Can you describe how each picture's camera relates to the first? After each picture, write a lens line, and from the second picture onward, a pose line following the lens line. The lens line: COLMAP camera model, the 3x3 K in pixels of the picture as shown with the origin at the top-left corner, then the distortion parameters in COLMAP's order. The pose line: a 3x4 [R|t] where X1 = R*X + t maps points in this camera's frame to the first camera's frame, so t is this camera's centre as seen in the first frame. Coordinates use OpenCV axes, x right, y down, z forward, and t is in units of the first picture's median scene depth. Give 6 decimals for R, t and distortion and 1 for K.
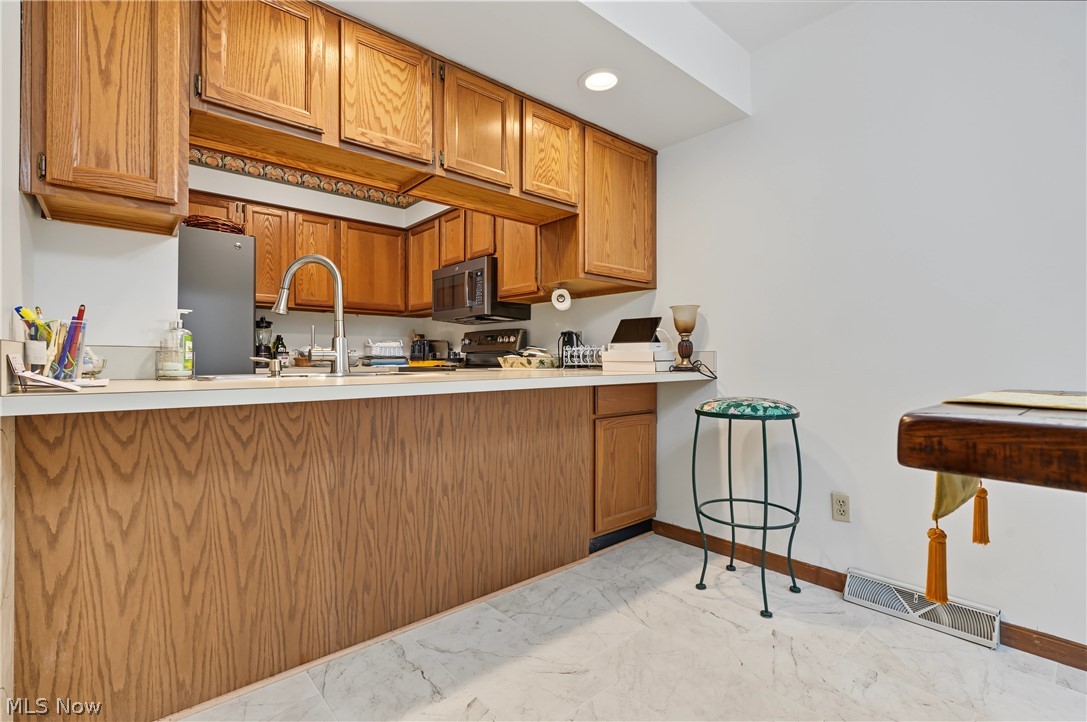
lens RADIAL K [[495.7, 0, 542.5], [0, 495.7, 366.9], [0, 0, 1]] dist [-0.001257, -0.000118]
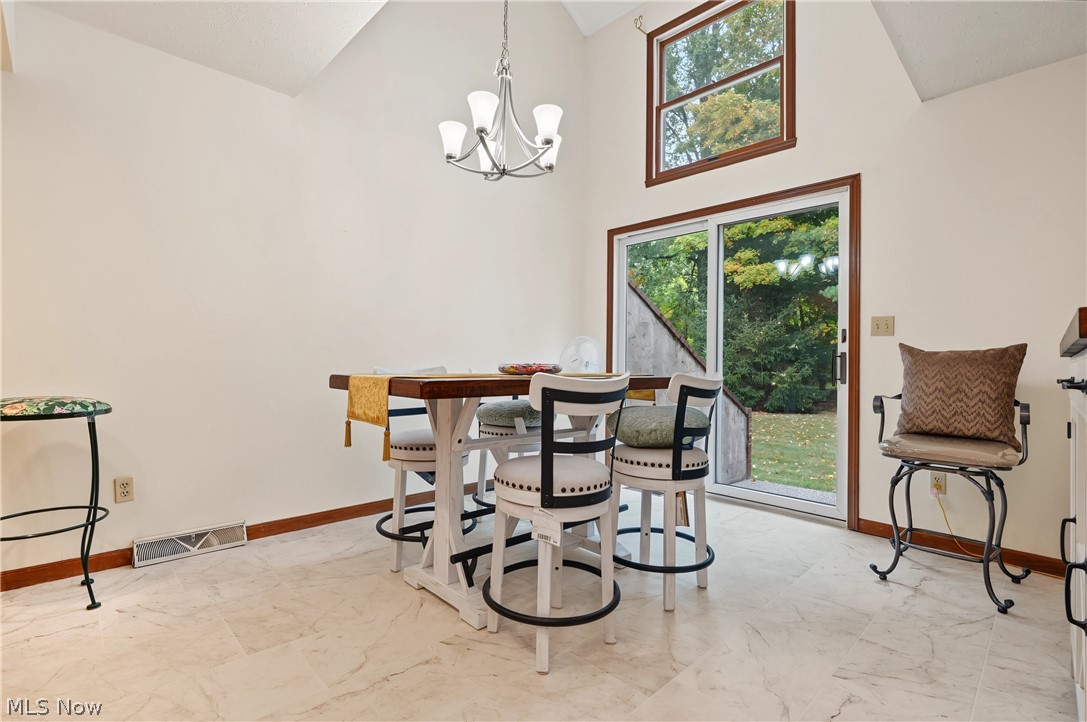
lens RADIAL K [[495.7, 0, 542.5], [0, 495.7, 366.9], [0, 0, 1]] dist [-0.001257, -0.000118]
pose [[-0.053320, -0.008992, 0.998537, -0.615872], [-0.001274, 0.999959, 0.008937, -0.002921], [-0.998577, -0.000796, -0.053329, 0.134896]]
